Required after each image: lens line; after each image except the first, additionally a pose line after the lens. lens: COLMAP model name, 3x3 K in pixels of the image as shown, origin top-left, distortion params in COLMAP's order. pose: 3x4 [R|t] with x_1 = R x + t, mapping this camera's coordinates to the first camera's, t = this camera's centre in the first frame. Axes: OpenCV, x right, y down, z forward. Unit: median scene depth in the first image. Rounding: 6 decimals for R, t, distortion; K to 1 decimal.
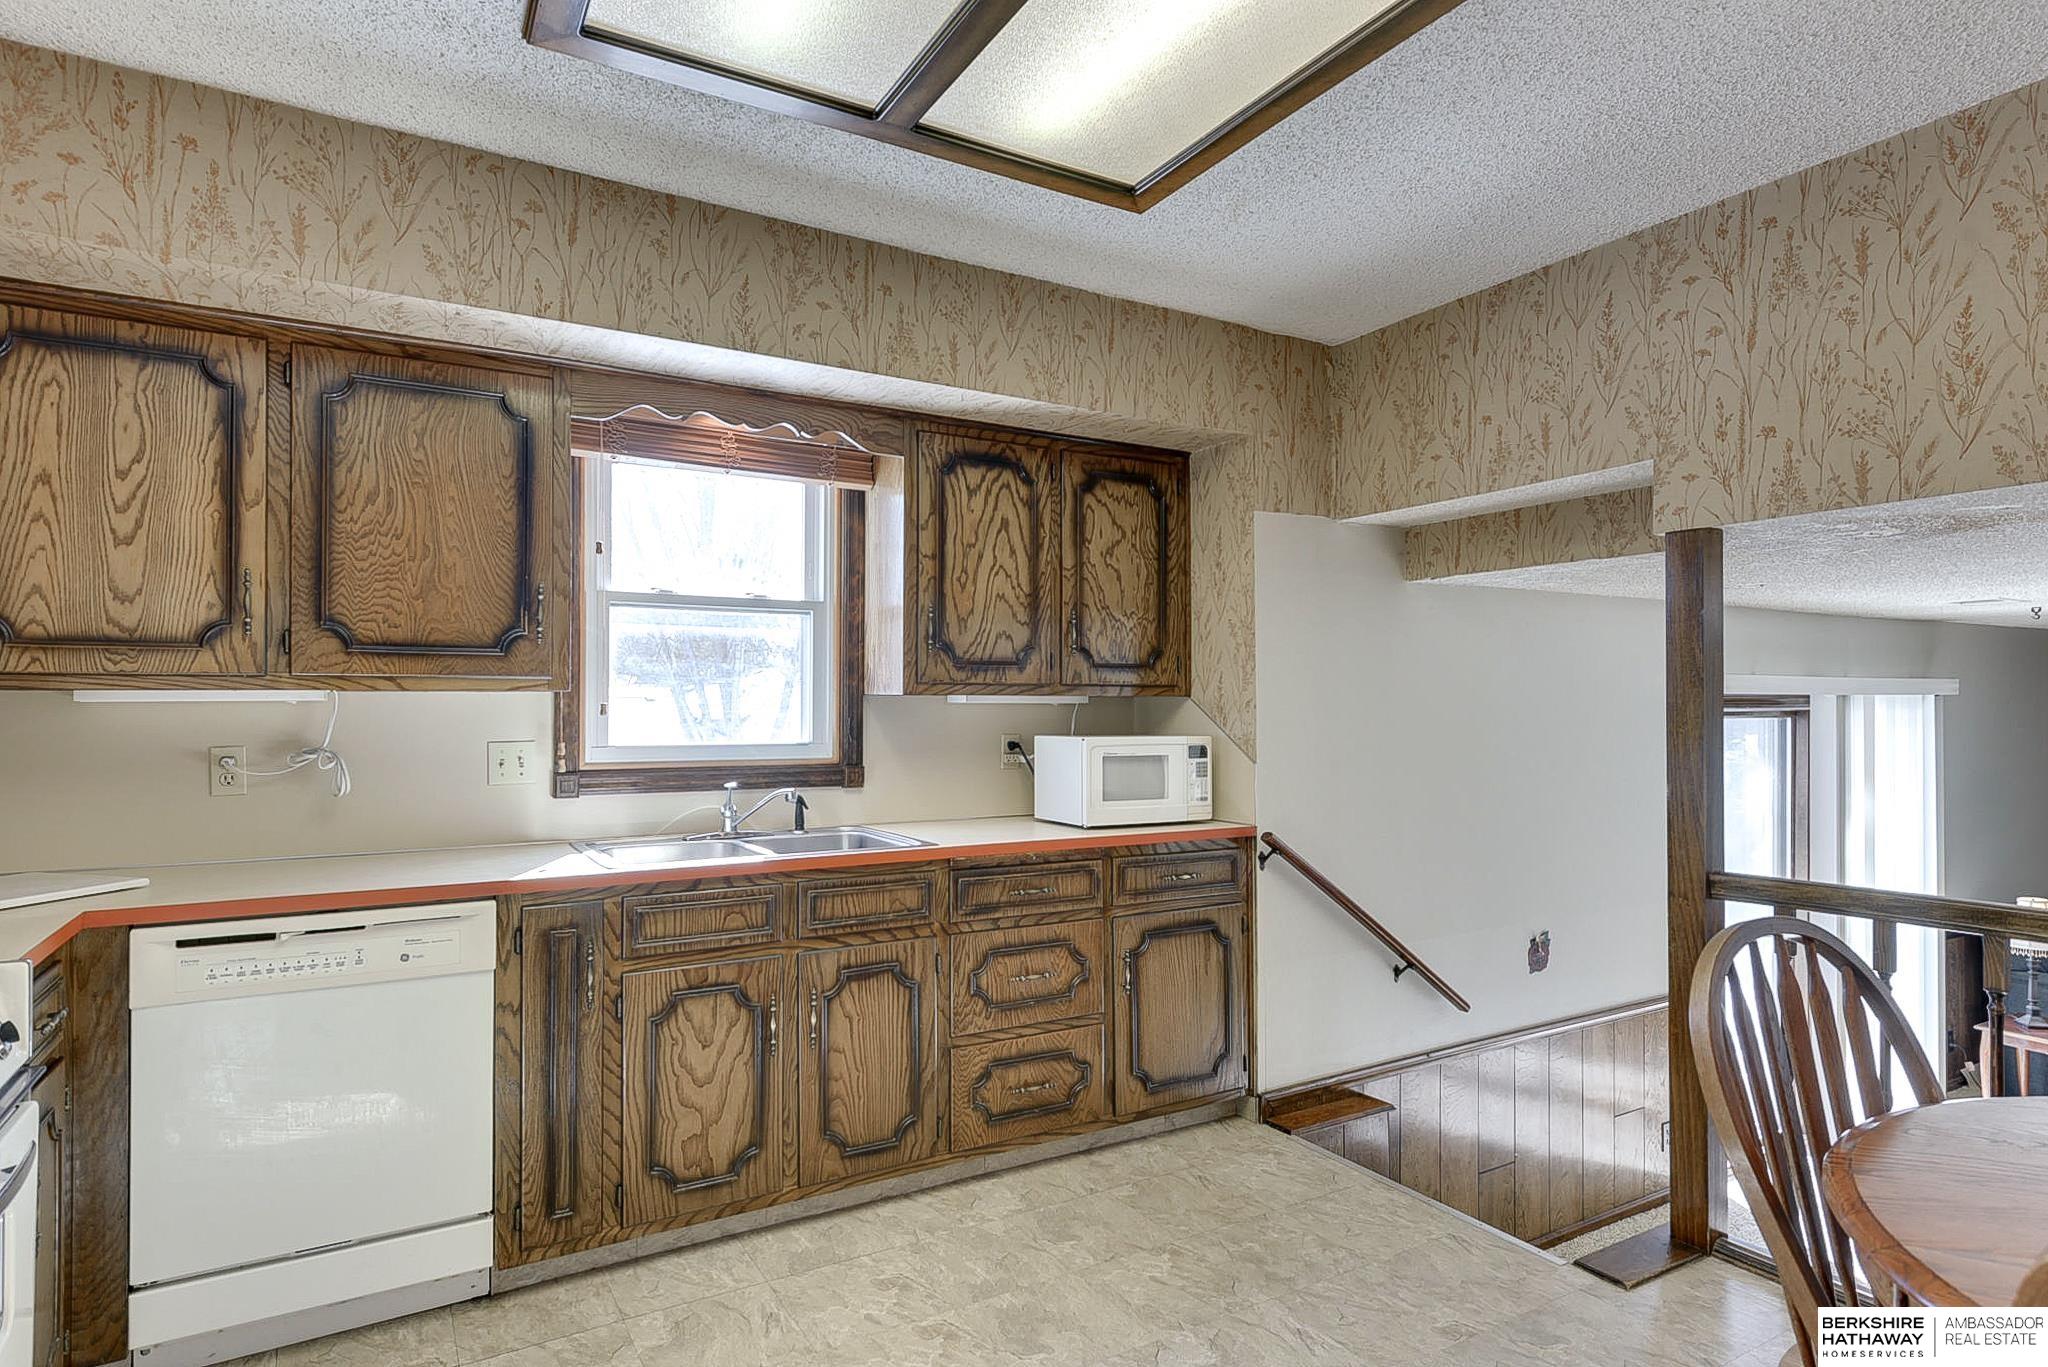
lens RADIAL K [[1104.1, 0, 987.7], [0, 1104.1, 695.0], [0, 0, 1]] dist [0.016850, -0.005730]
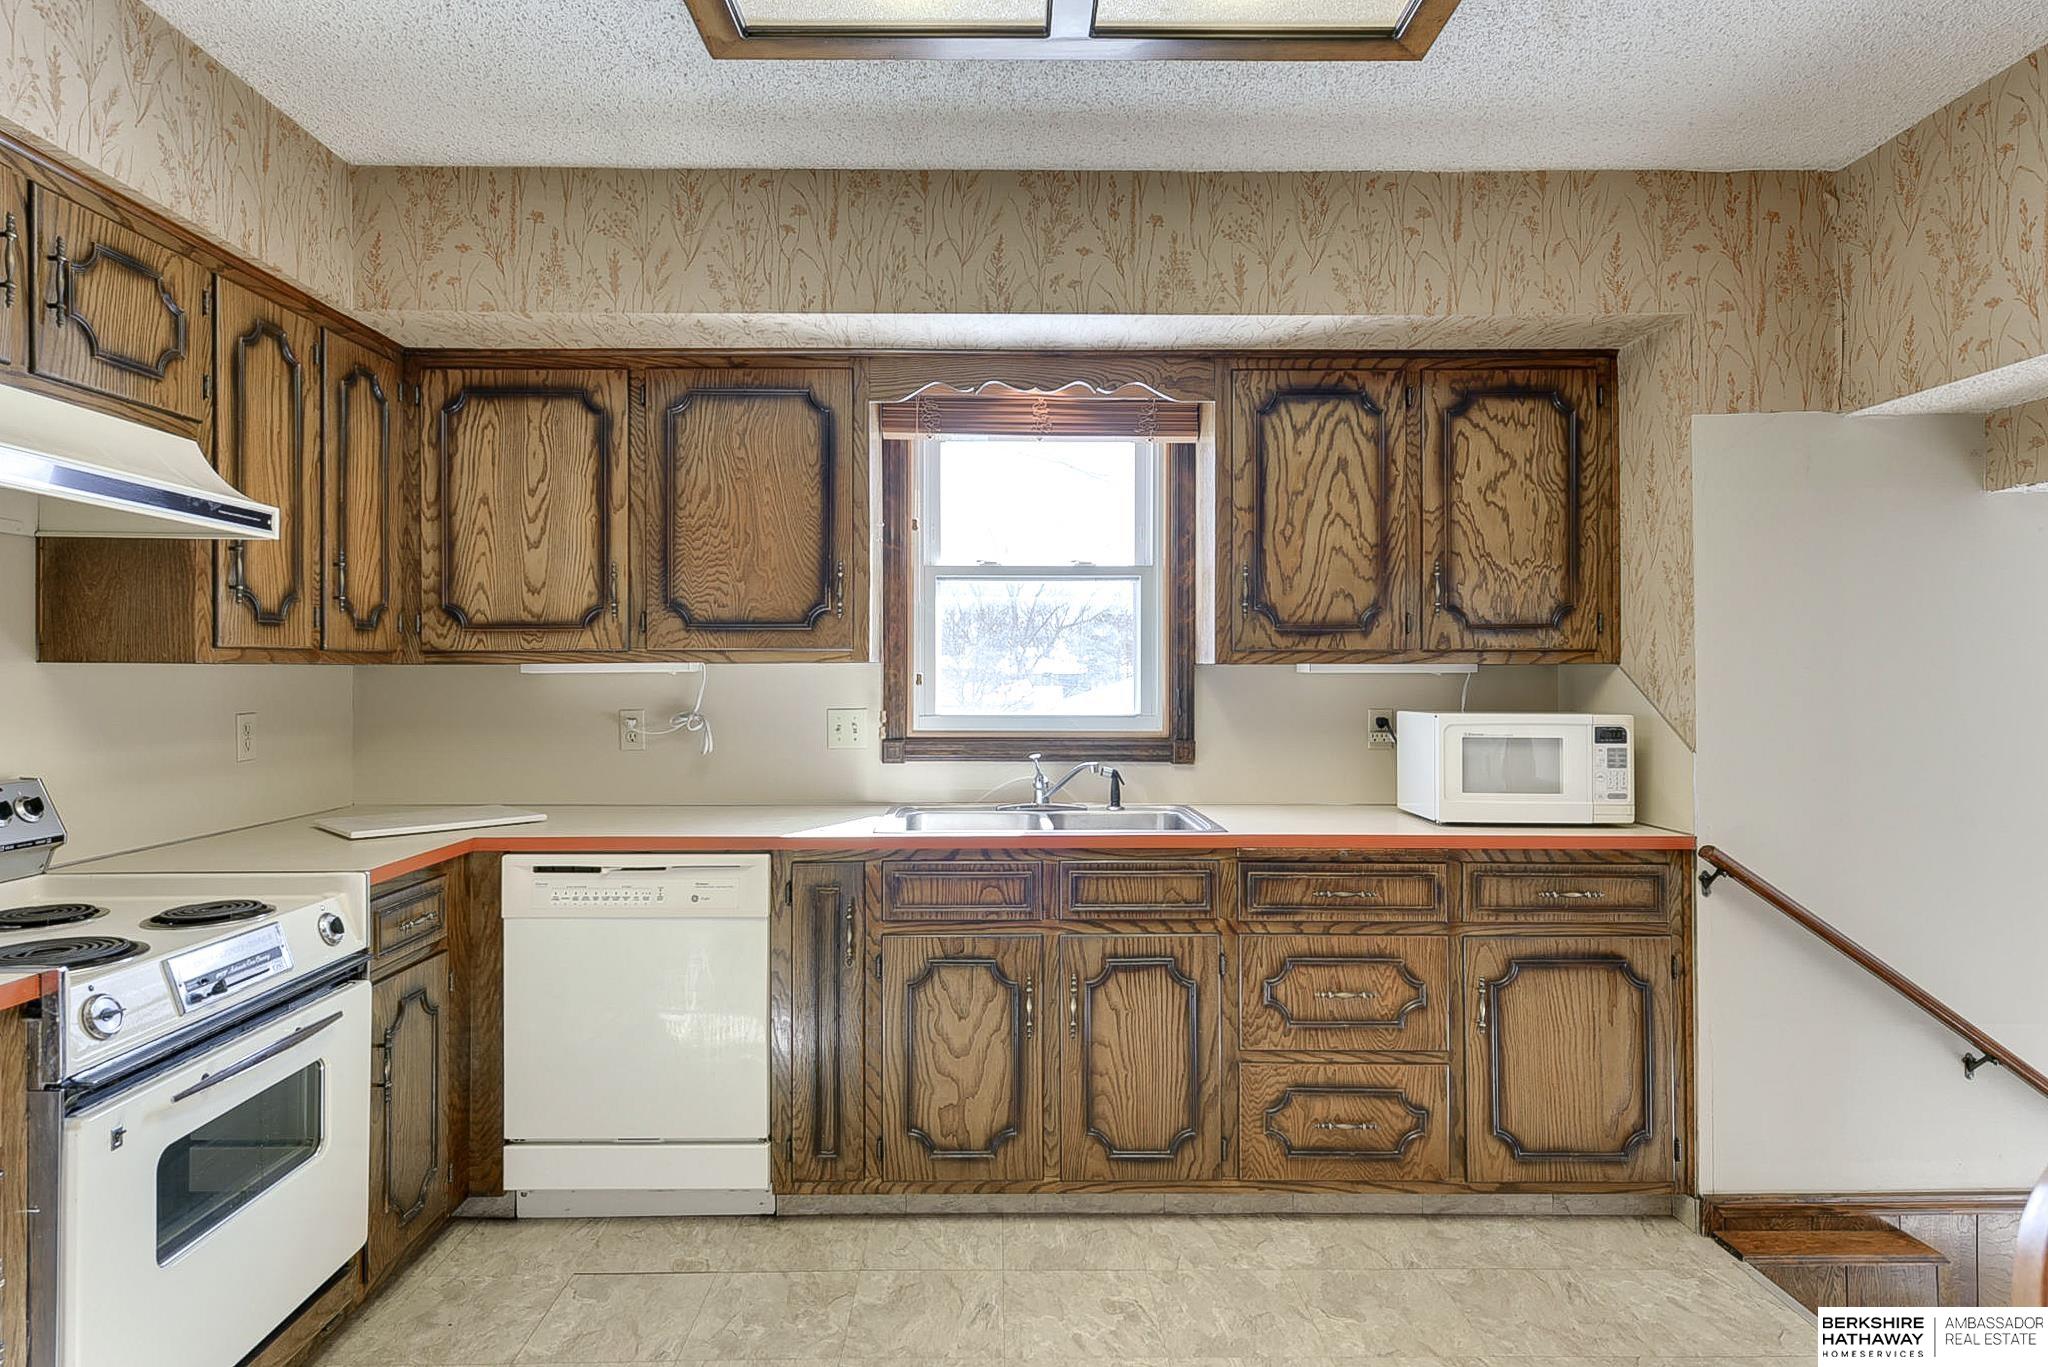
lens RADIAL K [[1104.1, 0, 992.2], [0, 1104.1, 668.7], [0, 0, 1]] dist [0.016850, -0.005730]
pose [[0.871486, -0.003835, -0.490405, 0.221587], [0.005271, 0.999985, 0.001546, 0.001640], [0.490391, -0.003932, 0.871493, 0.126152]]
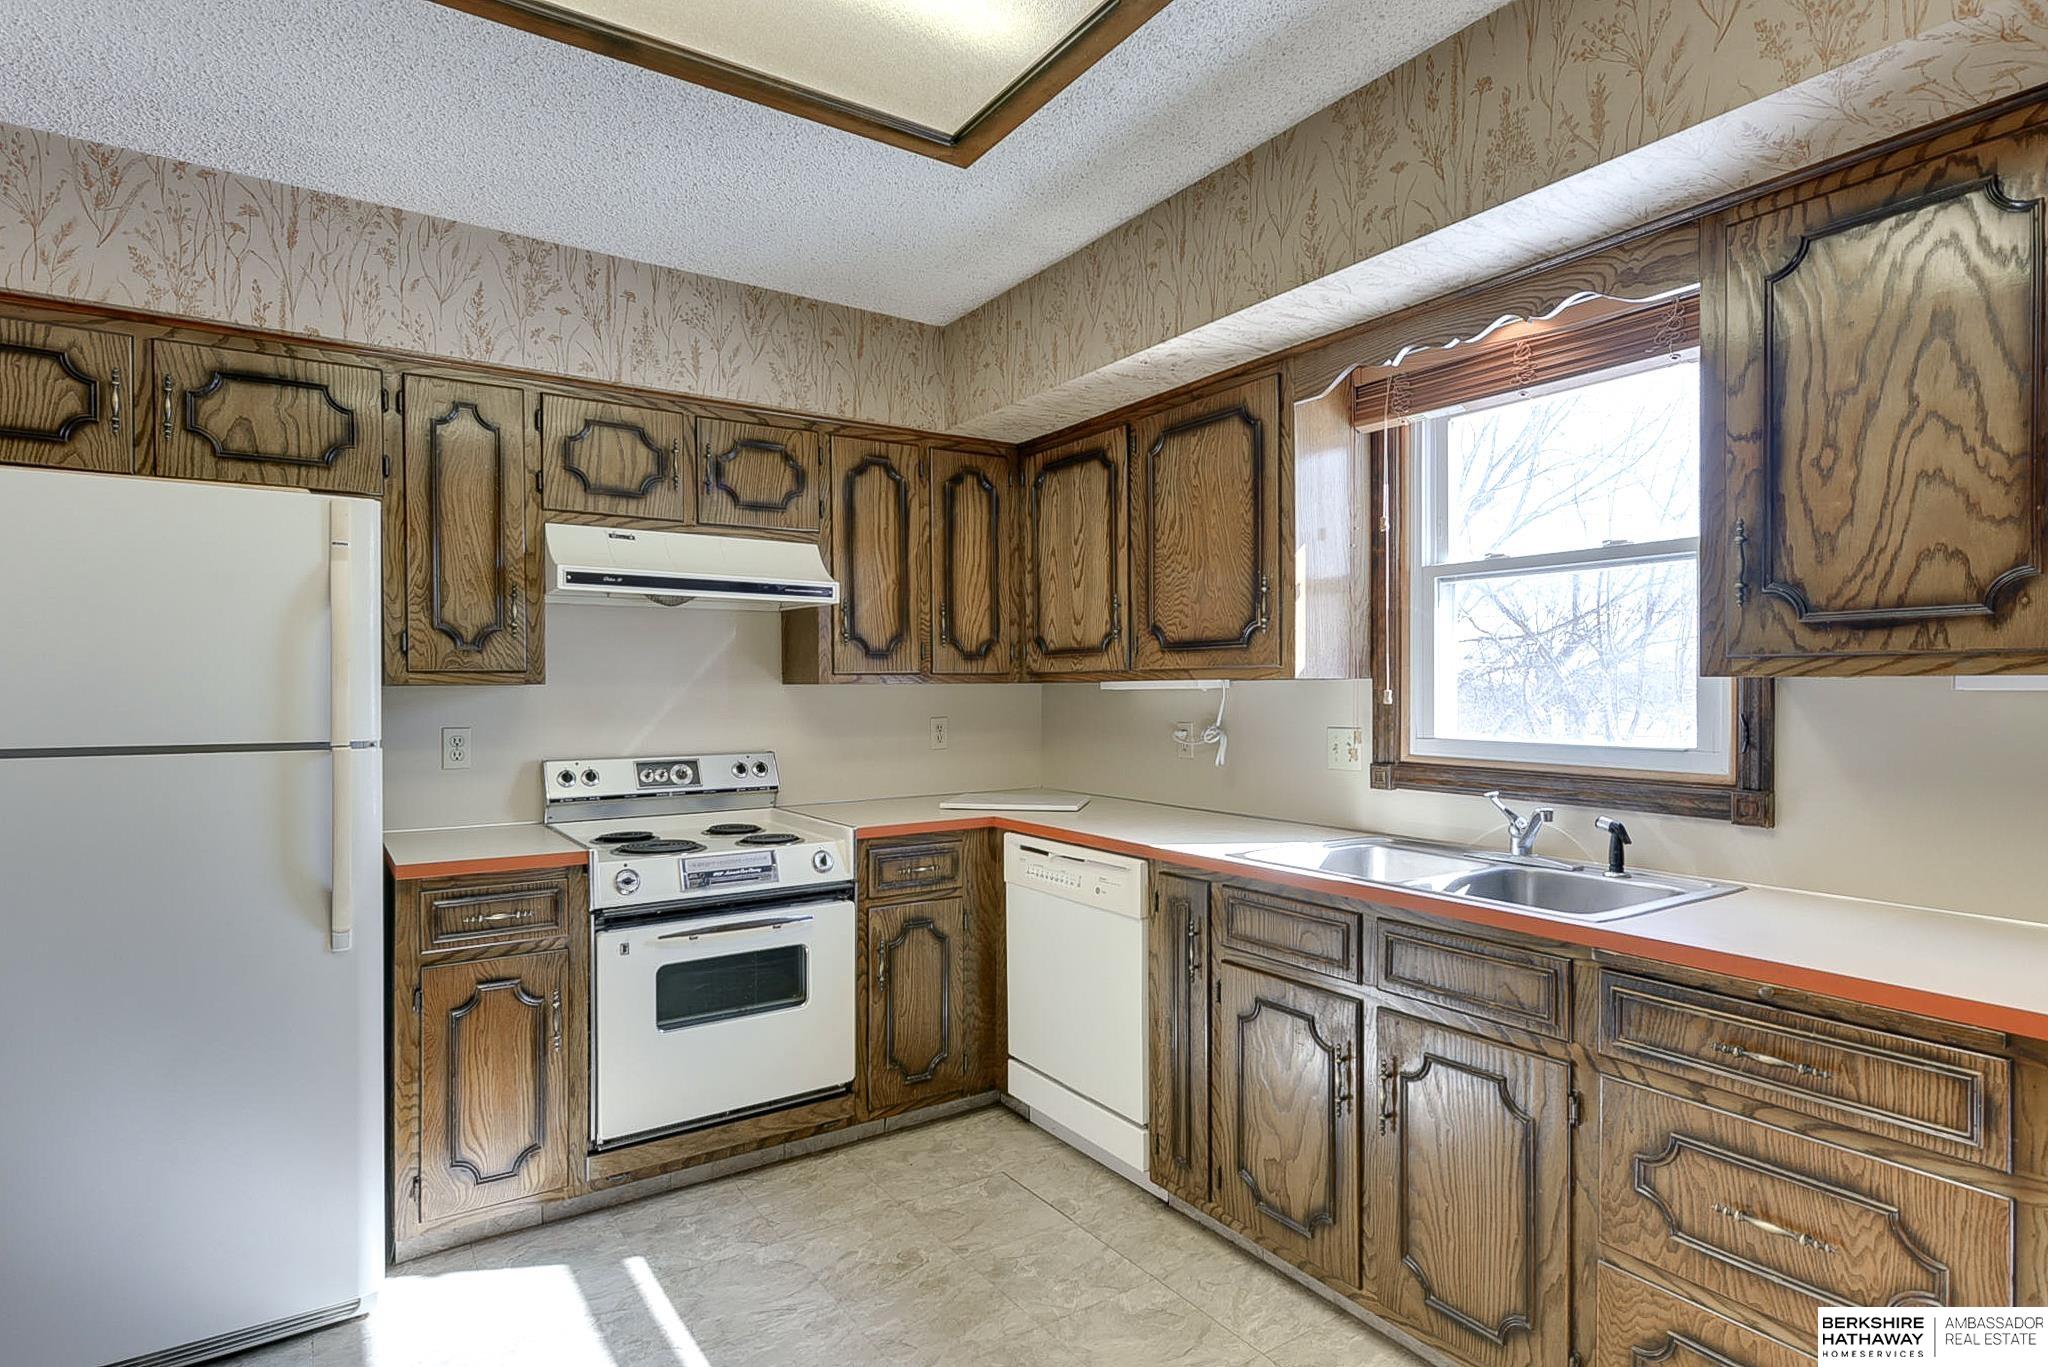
lens RADIAL K [[1033.8, 0, 1006.4], [0, 1033.8, 694.4], [0, 0, 1]] dist [0.011452, -0.001181]
pose [[0.076658, 0.005824, -0.997040, 0.491640], [0.010933, 0.999918, 0.006681, 0.001396], [0.996998, -0.011413, 0.076588, 0.610415]]
